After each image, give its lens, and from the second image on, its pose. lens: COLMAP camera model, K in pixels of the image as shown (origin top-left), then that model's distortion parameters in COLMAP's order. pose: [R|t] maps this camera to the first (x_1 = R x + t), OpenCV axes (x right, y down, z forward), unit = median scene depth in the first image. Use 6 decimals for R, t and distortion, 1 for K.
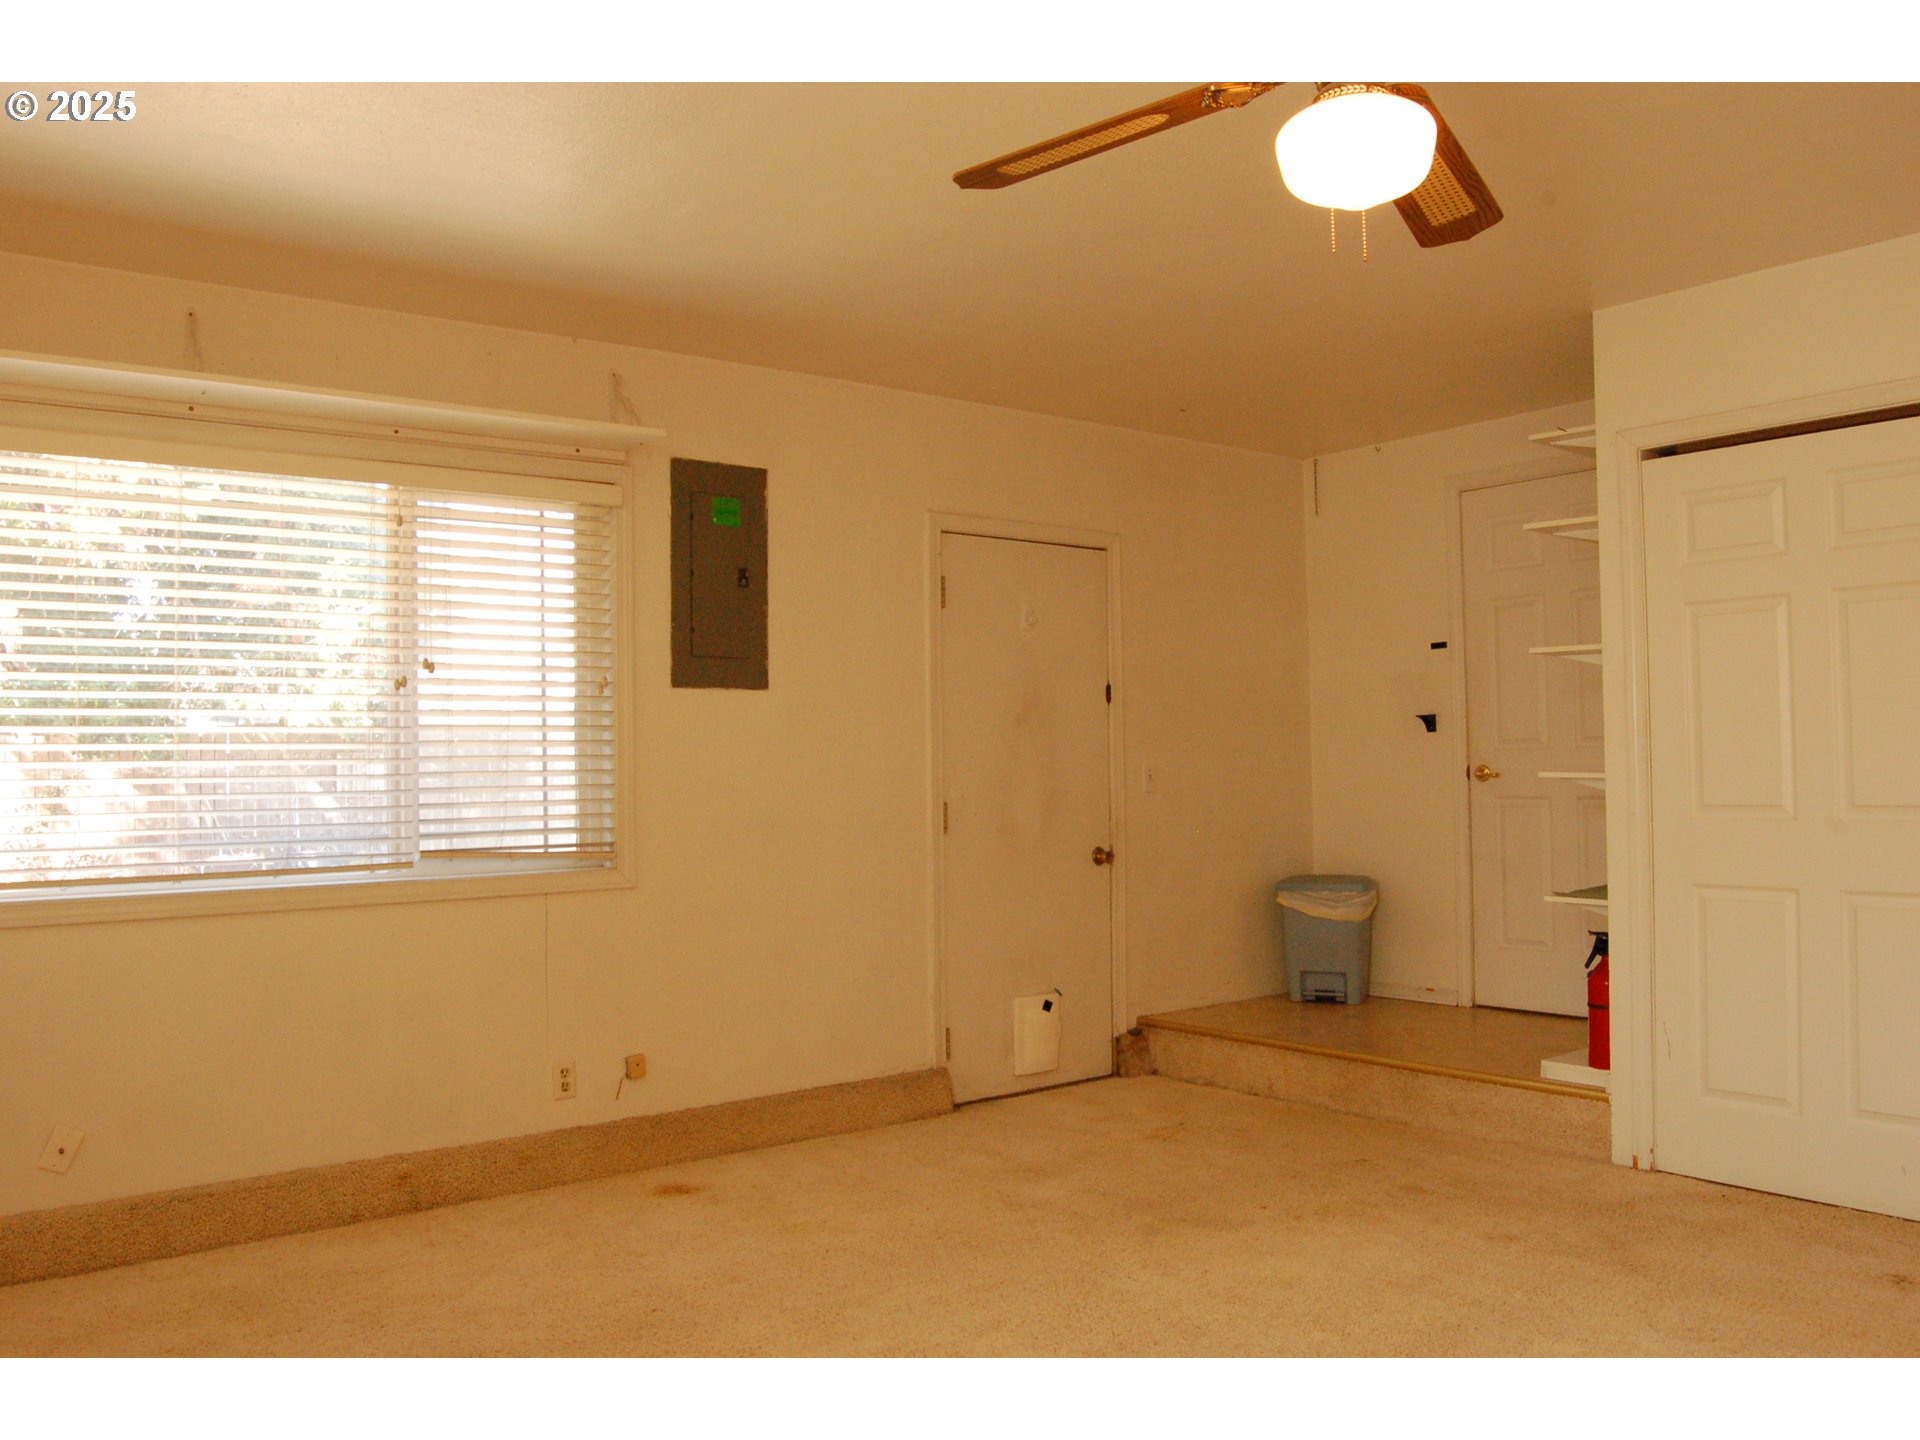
lens RADIAL K [[1528.3, 0, 953.6], [0, 1528.3, 727.3], [0, 0, 1]] dist [-0.079122, 0.022609]
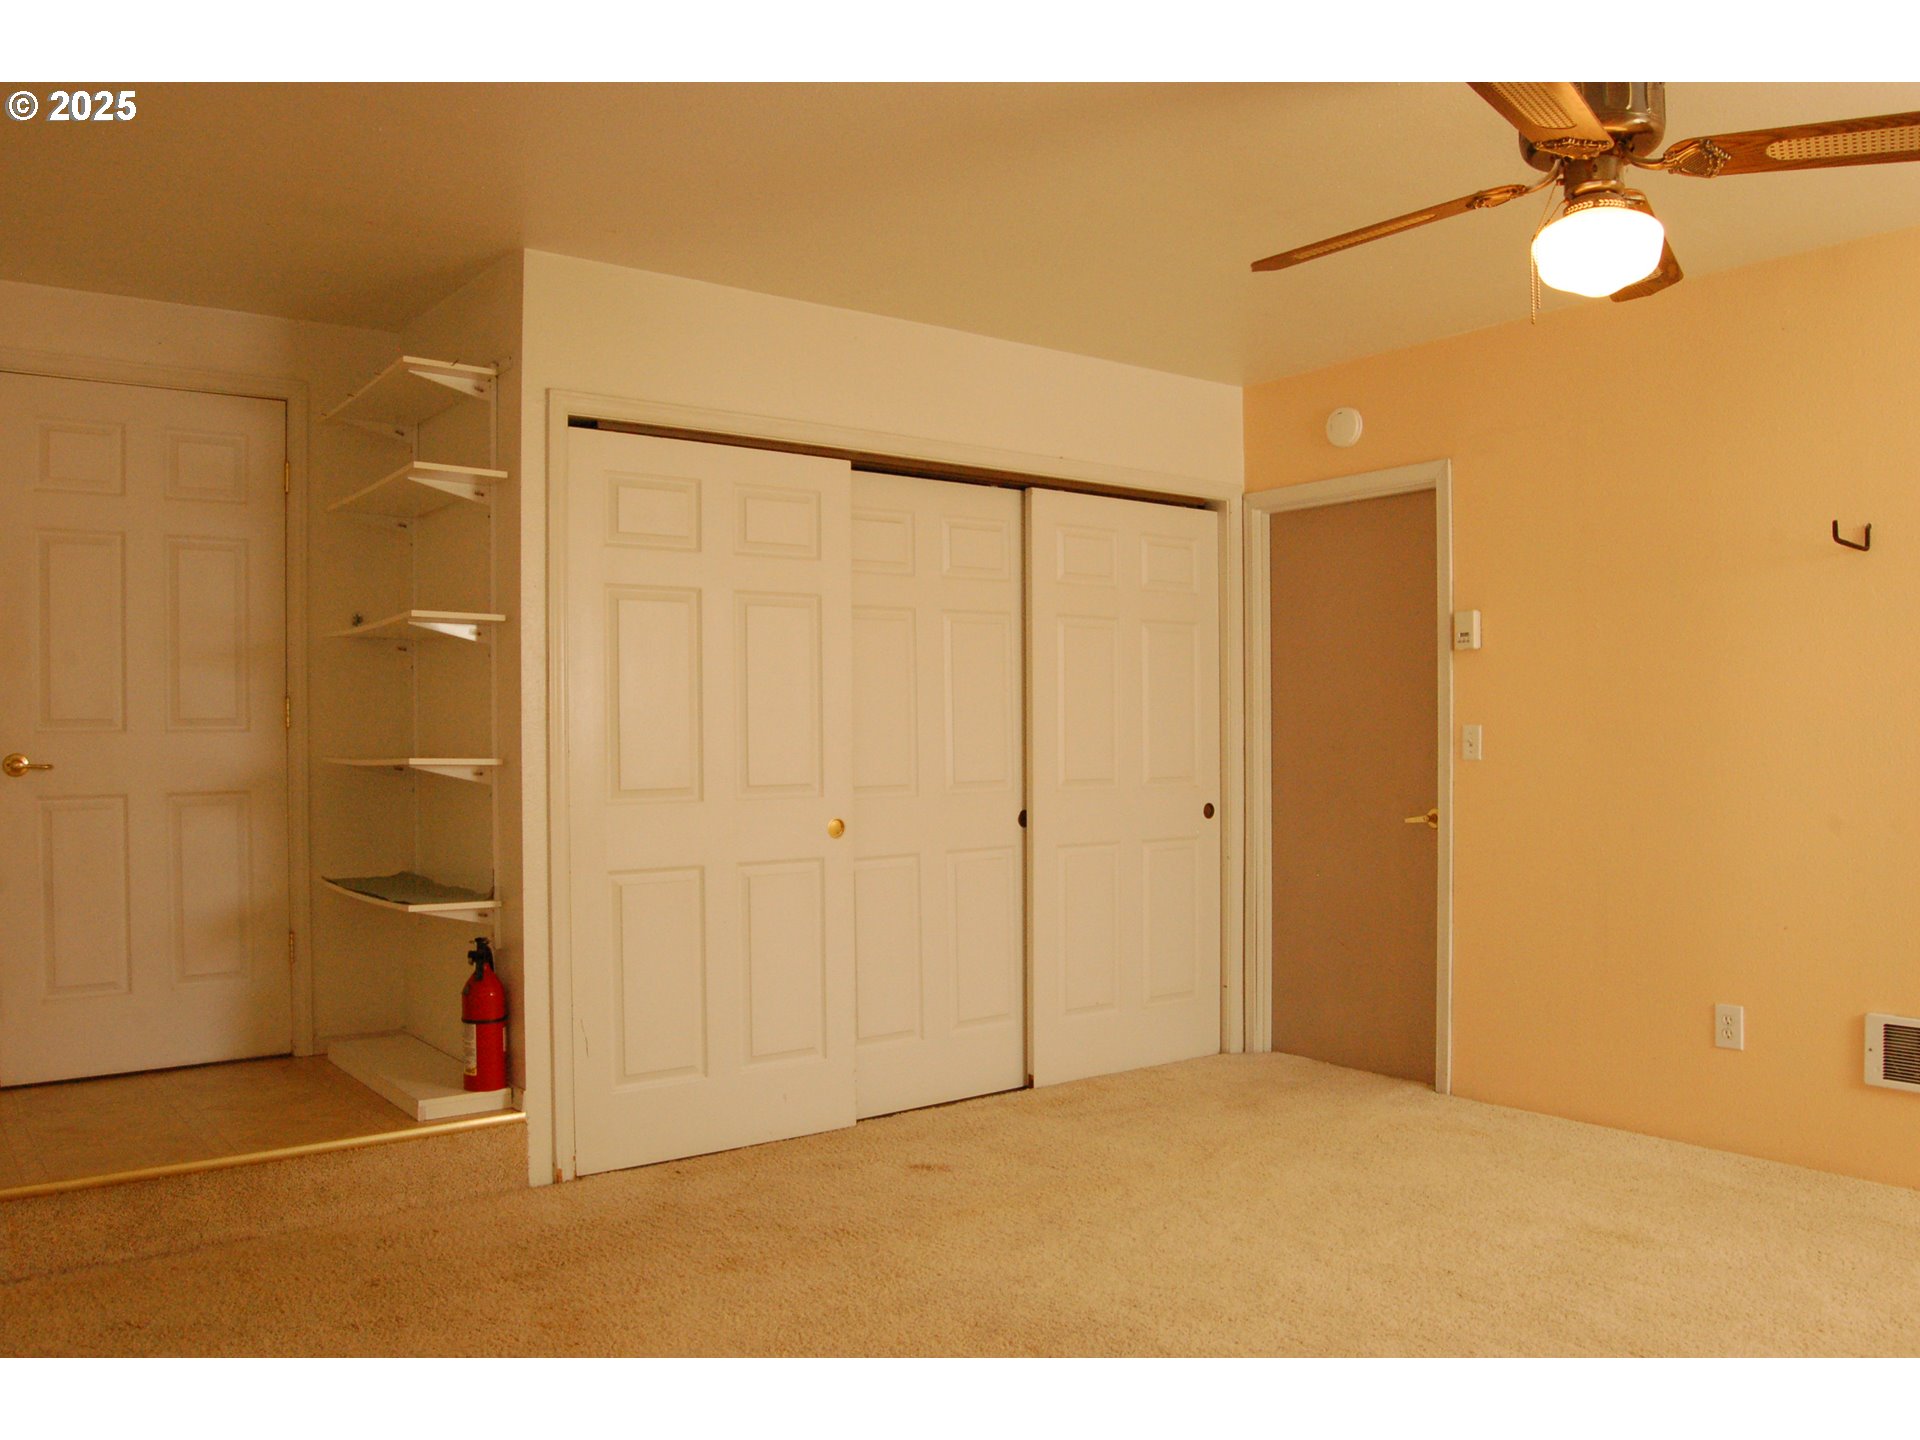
lens RADIAL K [[1528.3, 0, 954.4], [0, 1528.3, 718.9], [0, 0, 1]] dist [-0.079122, 0.022609]
pose [[0.017902, 0.026900, 0.999478, -0.476998], [-0.014283, 0.999543, -0.026646, 0.027526], [-0.999738, -0.013799, 0.018278, 0.728653]]
